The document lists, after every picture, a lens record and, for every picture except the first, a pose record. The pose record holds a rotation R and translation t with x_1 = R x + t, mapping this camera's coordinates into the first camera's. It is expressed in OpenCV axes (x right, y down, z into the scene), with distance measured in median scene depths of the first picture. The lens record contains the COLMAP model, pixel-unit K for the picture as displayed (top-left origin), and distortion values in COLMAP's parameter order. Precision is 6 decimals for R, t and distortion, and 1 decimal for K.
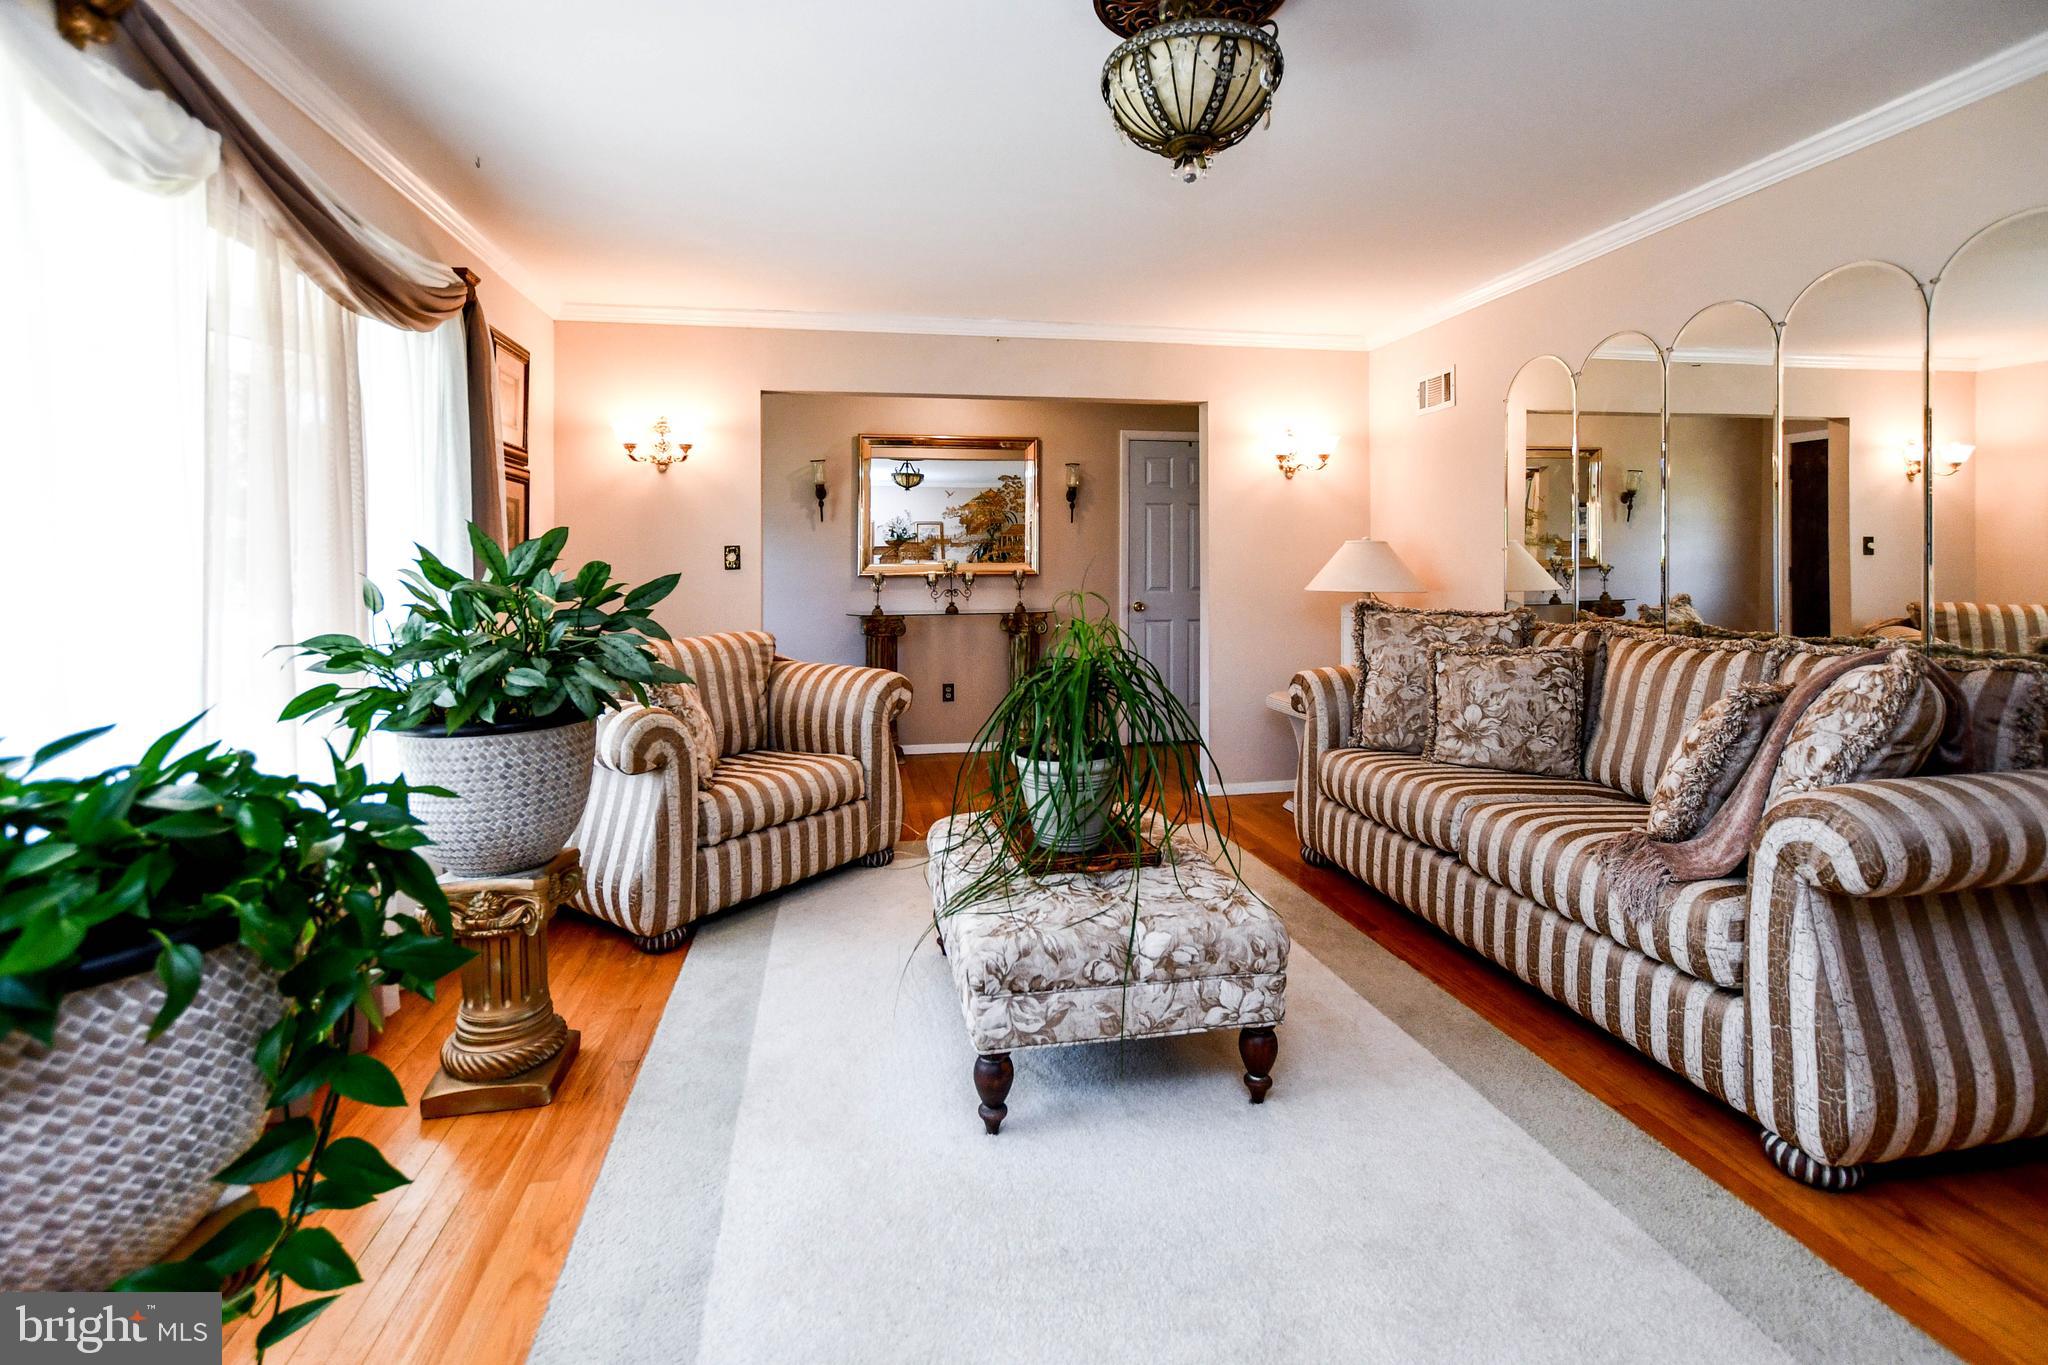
lens RADIAL K [[932.6, 0, 1024.5], [0, 932.6, 581.3], [0, 0, 1]] dist [0.001871, 0.001291]
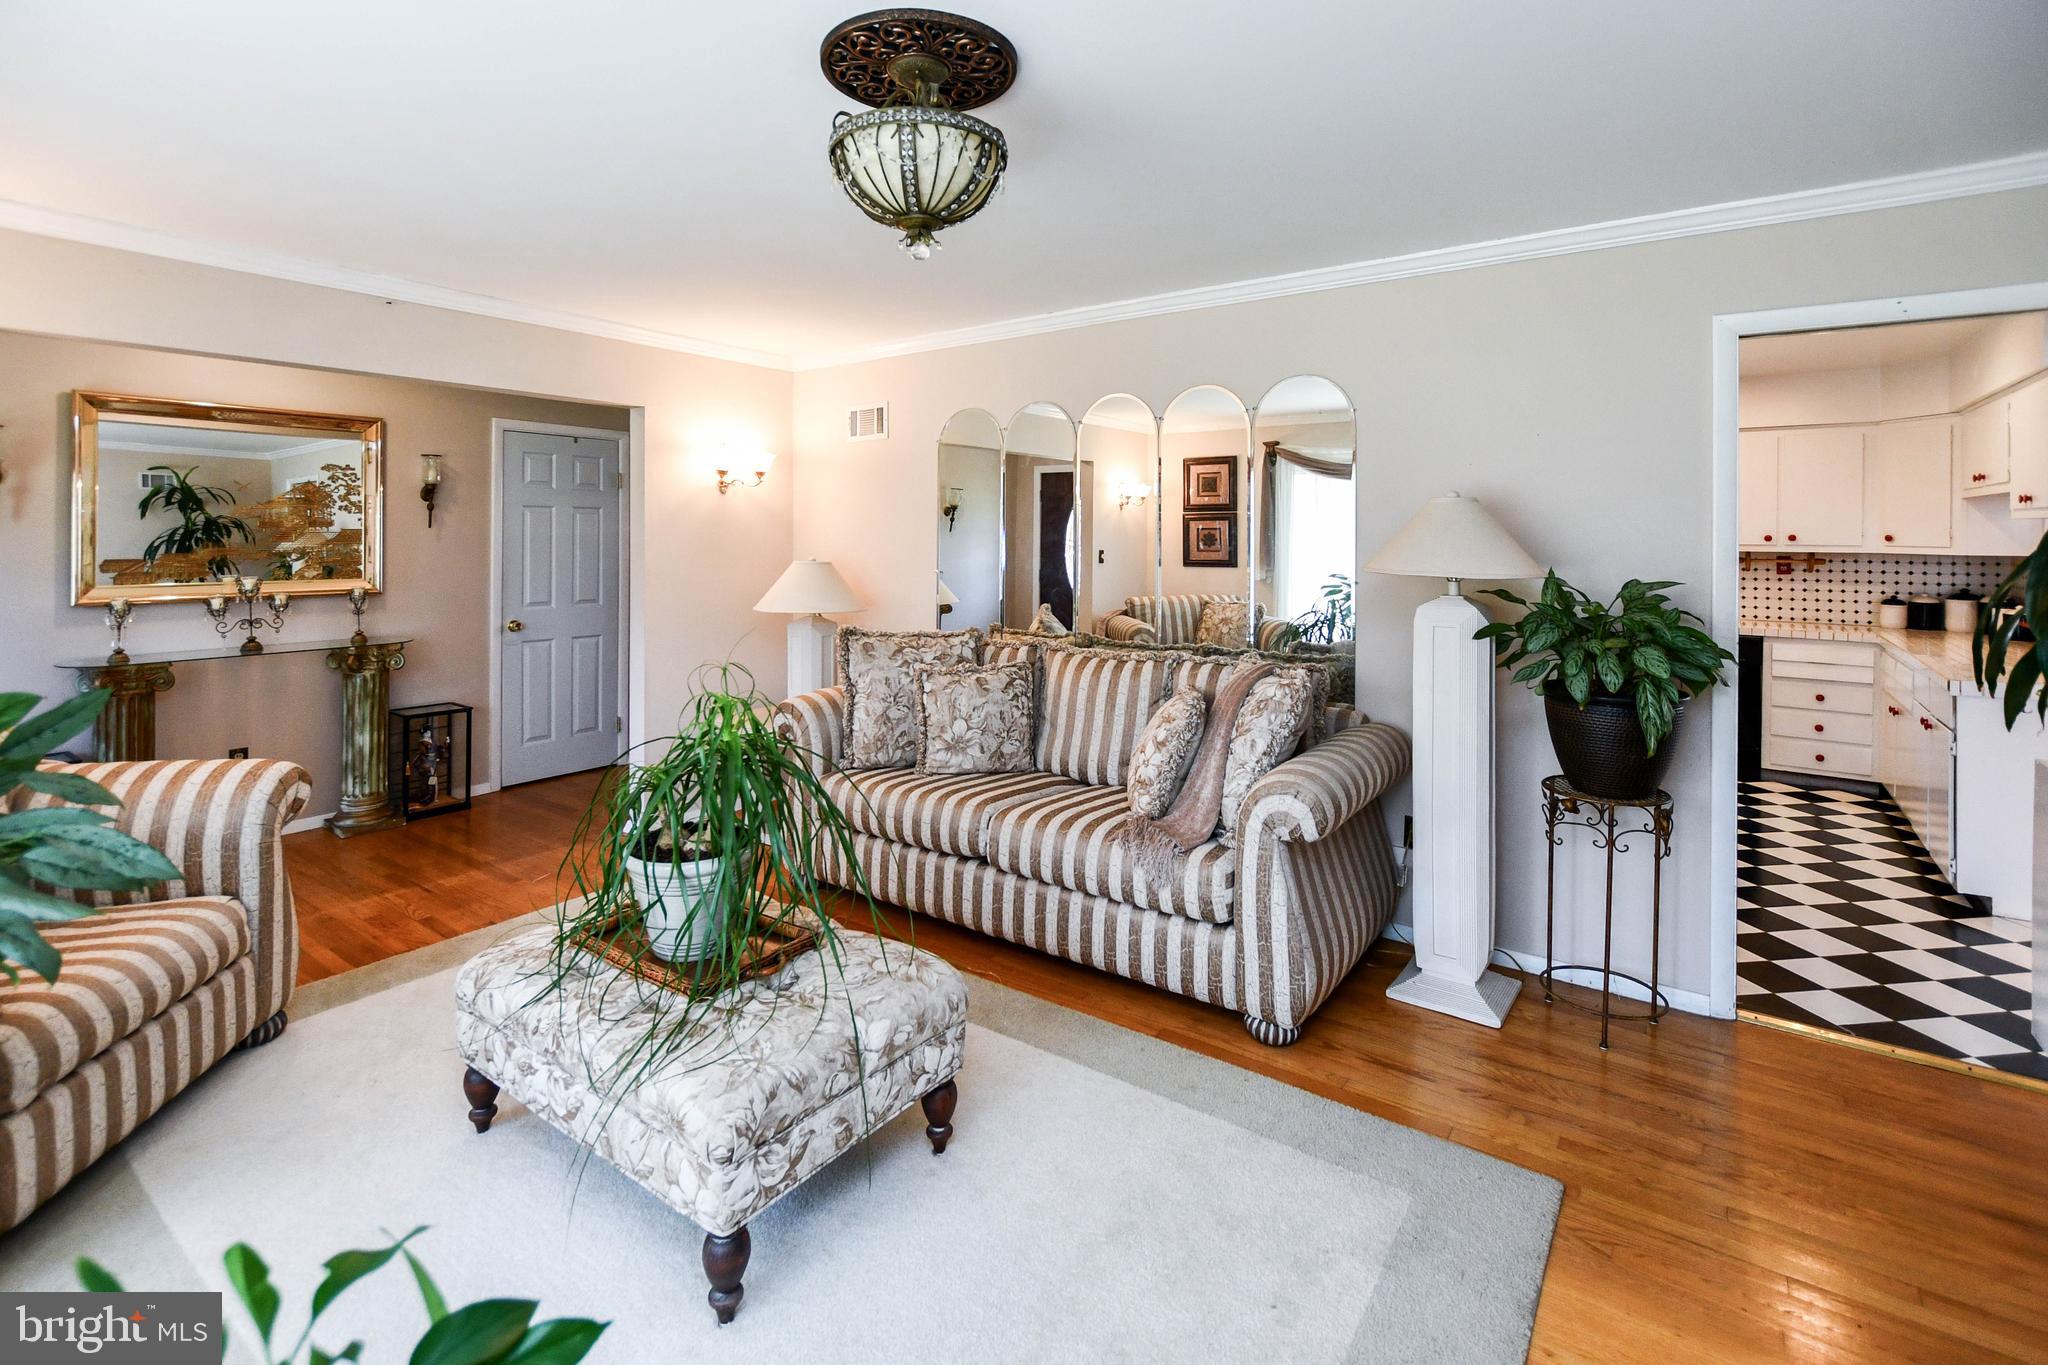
lens RADIAL K [[947.7, 0, 1011.7], [0, 947.7, 559.9], [0, 0, 1]] dist [-0.000941, -0.000389]
pose [[0.735738, -0.004007, 0.677255, -0.276856], [0.004755, 0.999988, 0.000750, -0.067967], [-0.677250, 0.002668, 0.735748, 0.119470]]
